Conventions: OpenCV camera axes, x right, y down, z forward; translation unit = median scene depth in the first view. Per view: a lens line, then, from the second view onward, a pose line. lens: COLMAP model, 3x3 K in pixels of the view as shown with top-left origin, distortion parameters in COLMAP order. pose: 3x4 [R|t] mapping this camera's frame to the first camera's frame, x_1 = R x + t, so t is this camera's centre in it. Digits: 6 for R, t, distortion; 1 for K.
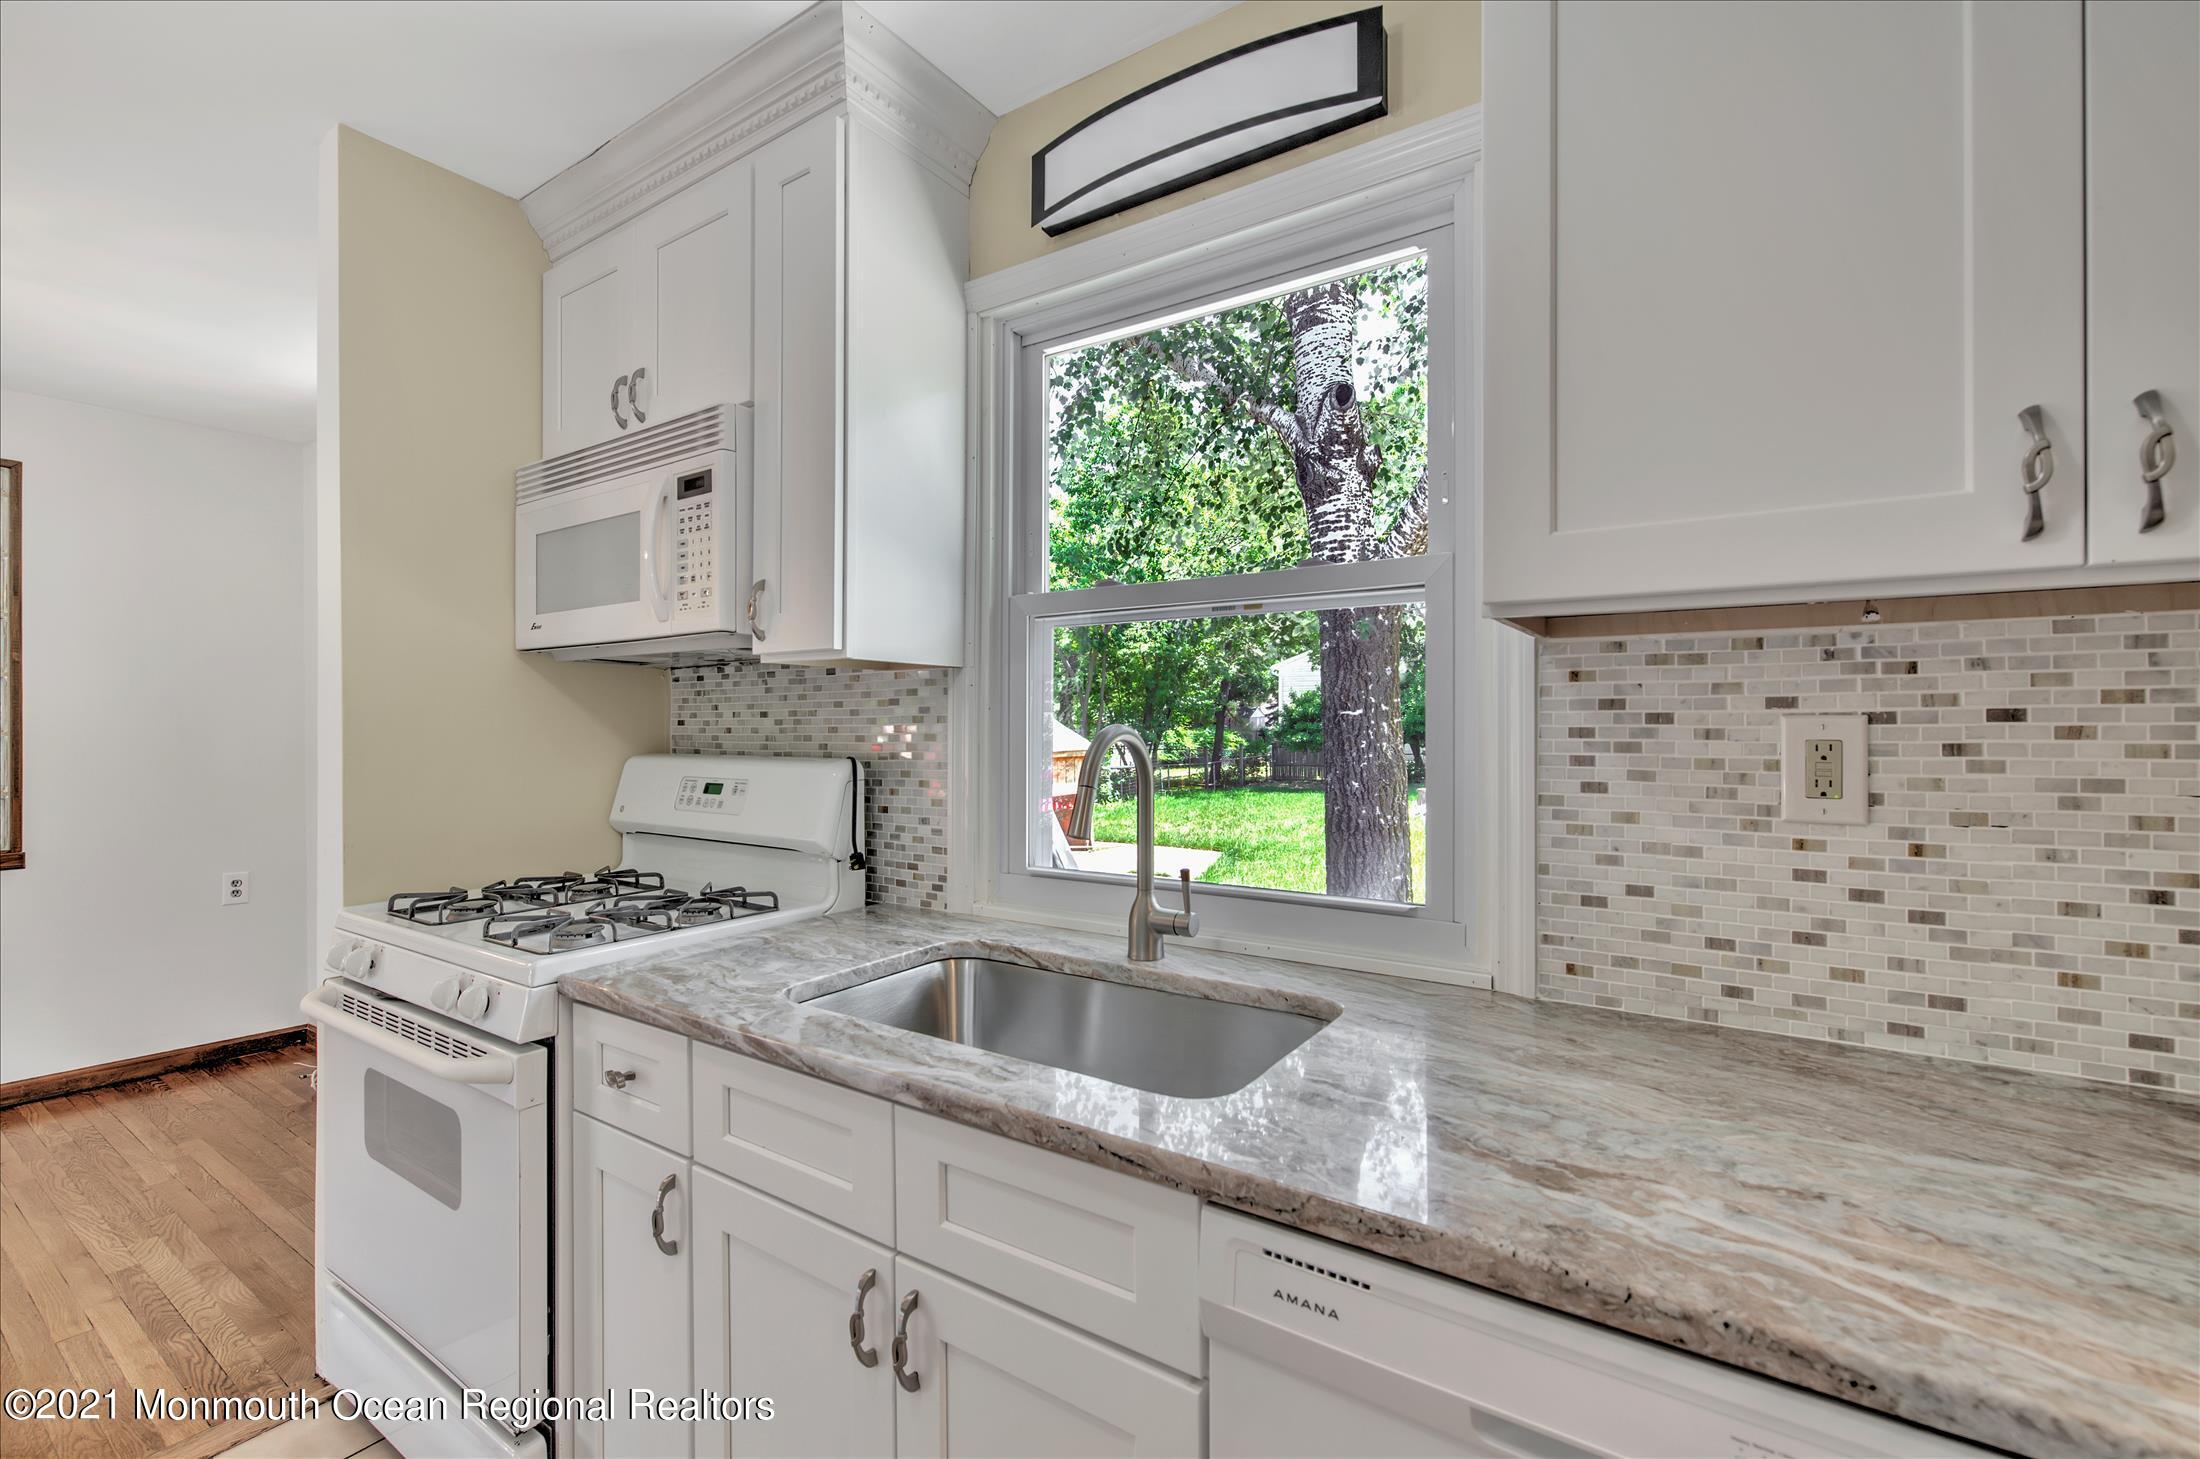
lens RADIAL K [[941.7, 0, 1103.8], [0, 941.7, 730.3], [0, 0, 1]] dist [-0.004974, 0.003974]
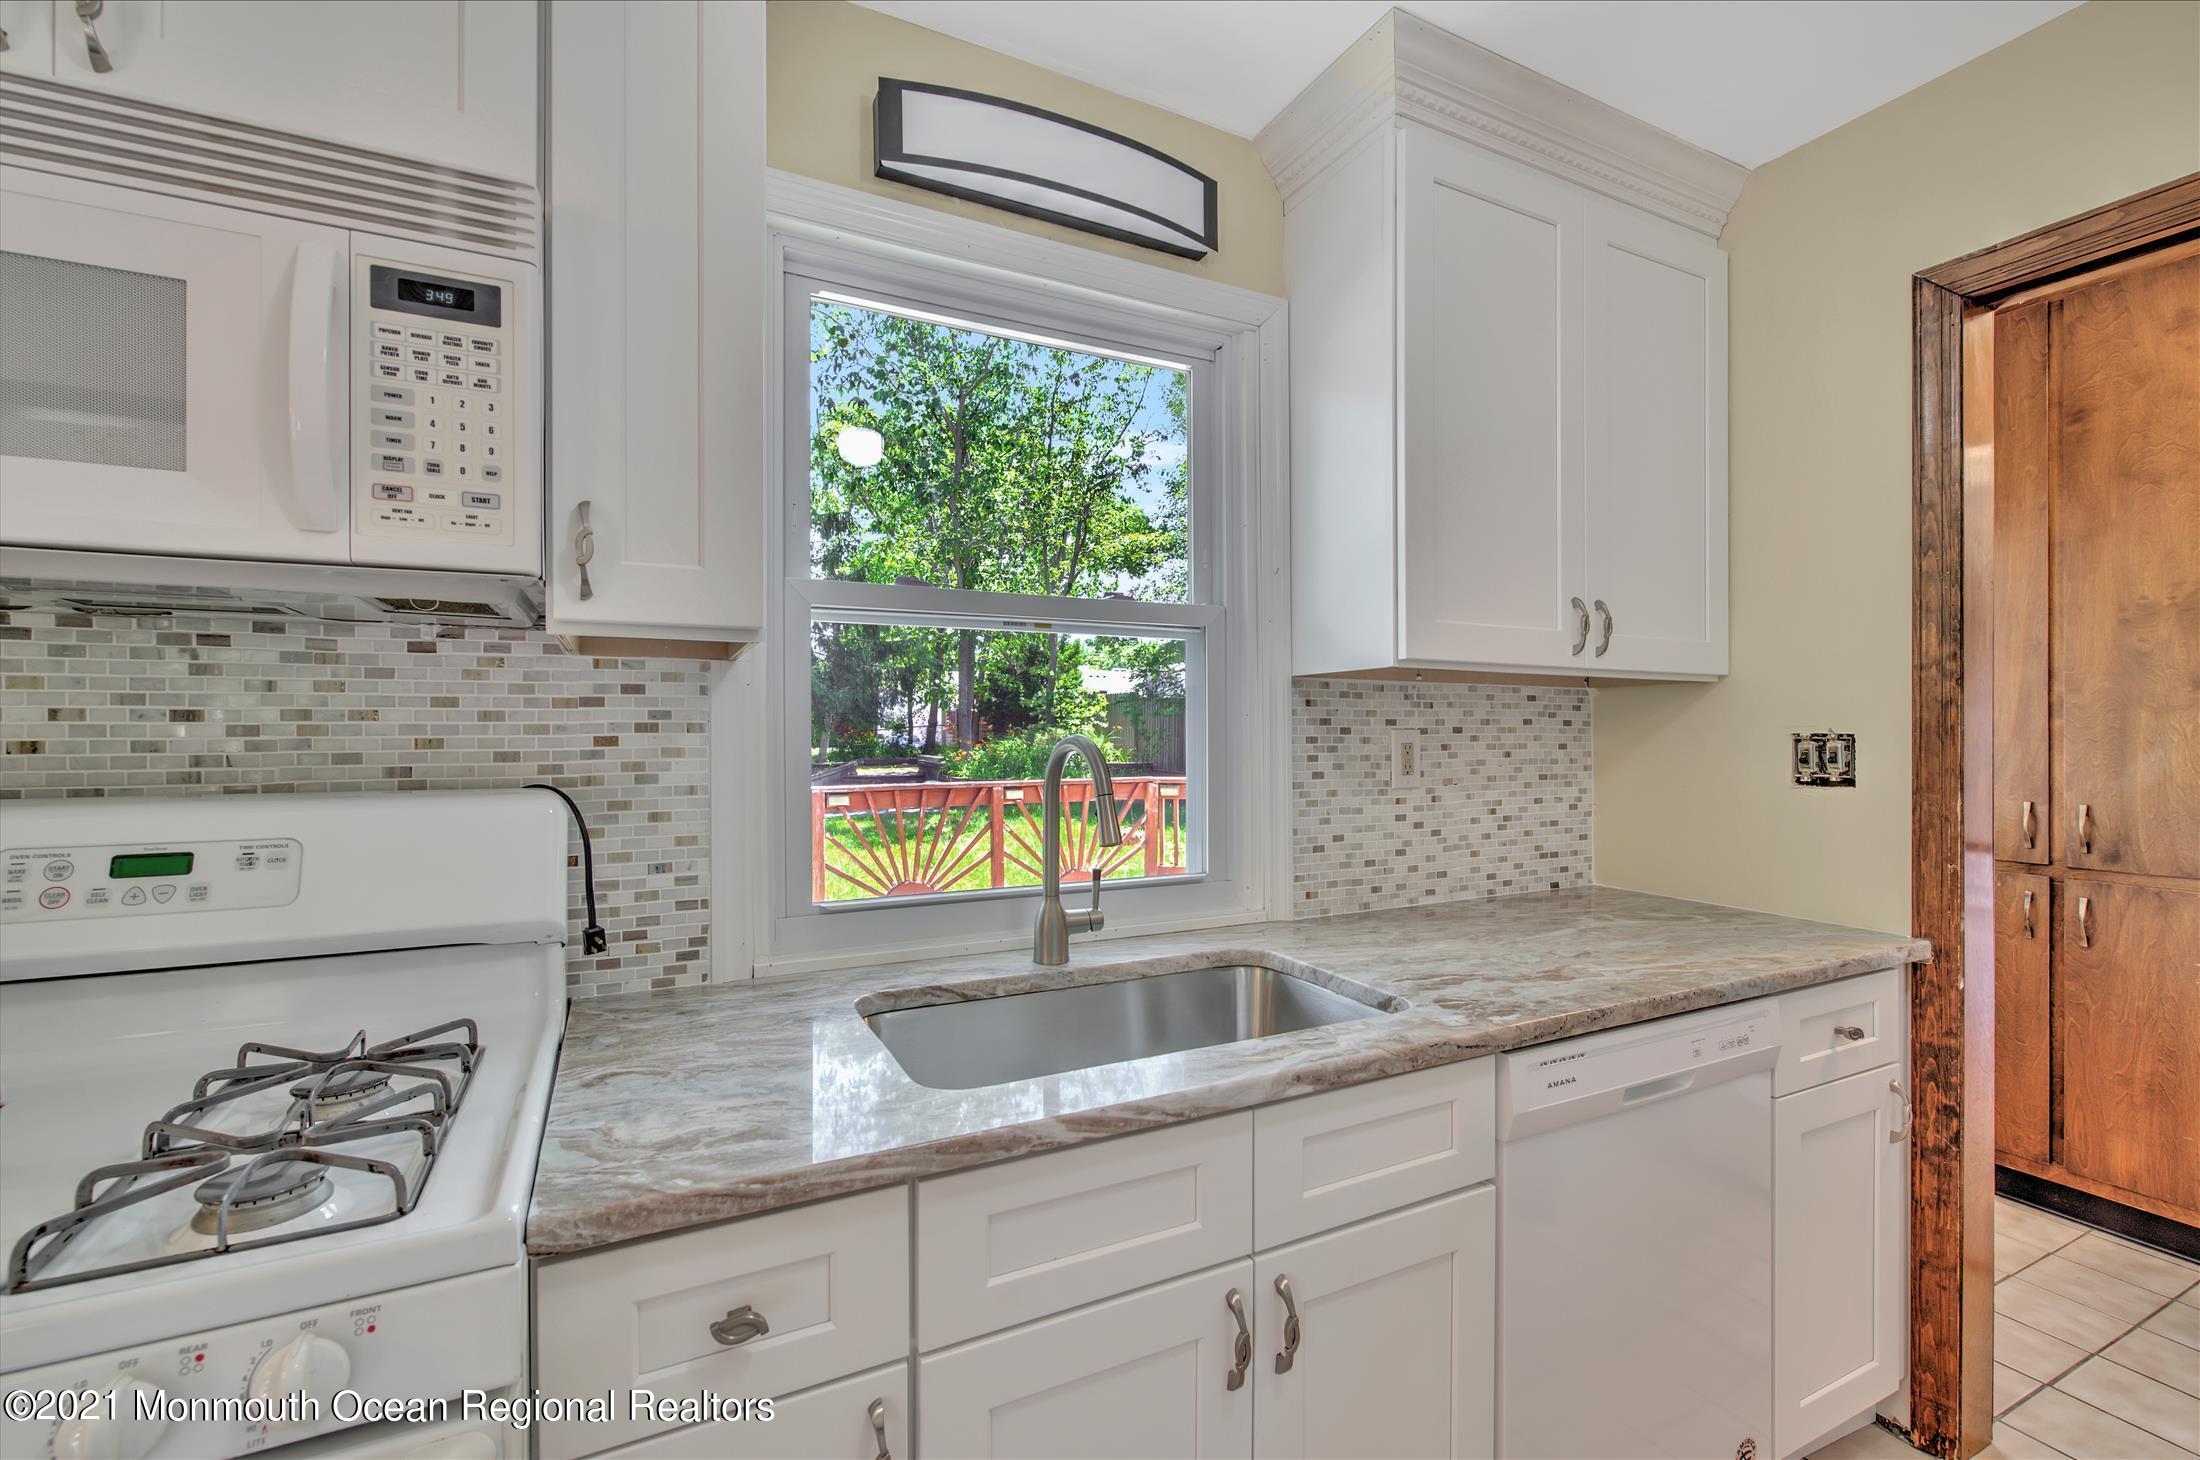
lens RADIAL K [[941.7, 0, 1104.0], [0, 941.7, 739.2], [0, 0, 1]] dist [-0.004974, 0.003974]
pose [[0.490452, -0.004475, 0.871457, -1.000121], [0.004633, 0.999986, 0.002528, -0.004161], [-0.871456, 0.002798, 0.490466, 0.544289]]
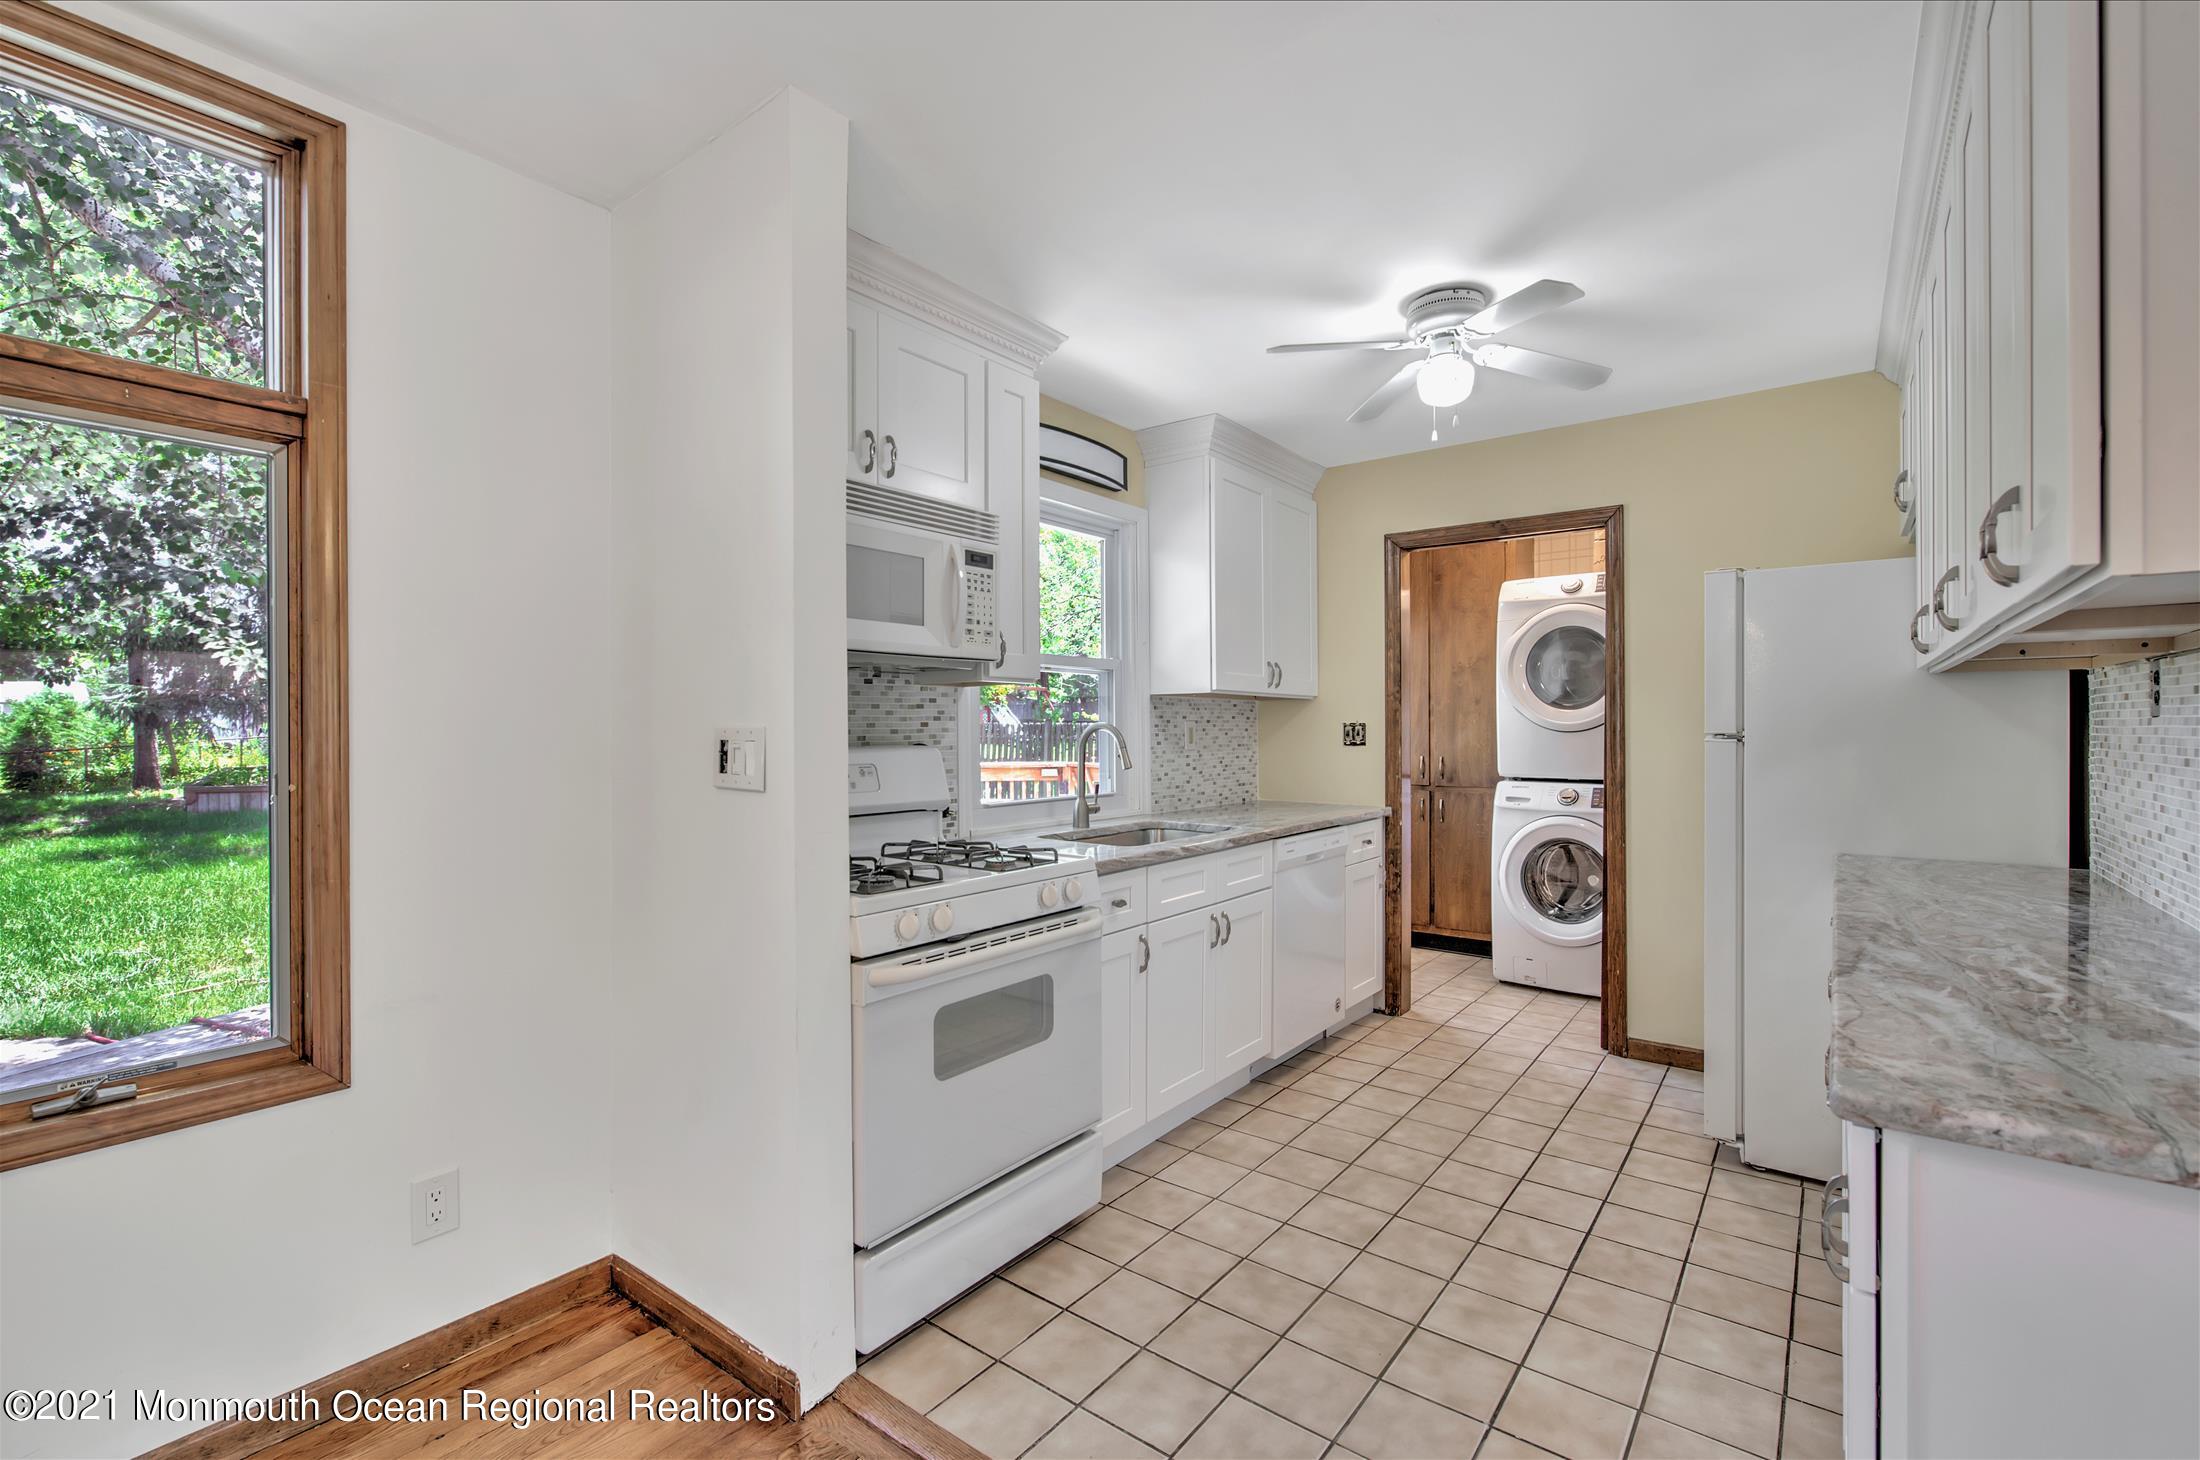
lens RADIAL K [[941.7, 0, 1102.5], [0, 941.7, 738.1], [0, 0, 1]] dist [-0.004974, 0.003974]
pose [[0.065293, -0.009104, 0.997825, -2.650830], [0.007001, 0.999938, 0.008665, 0.014580], [-0.997842, 0.006421, 0.065353, 0.980295]]
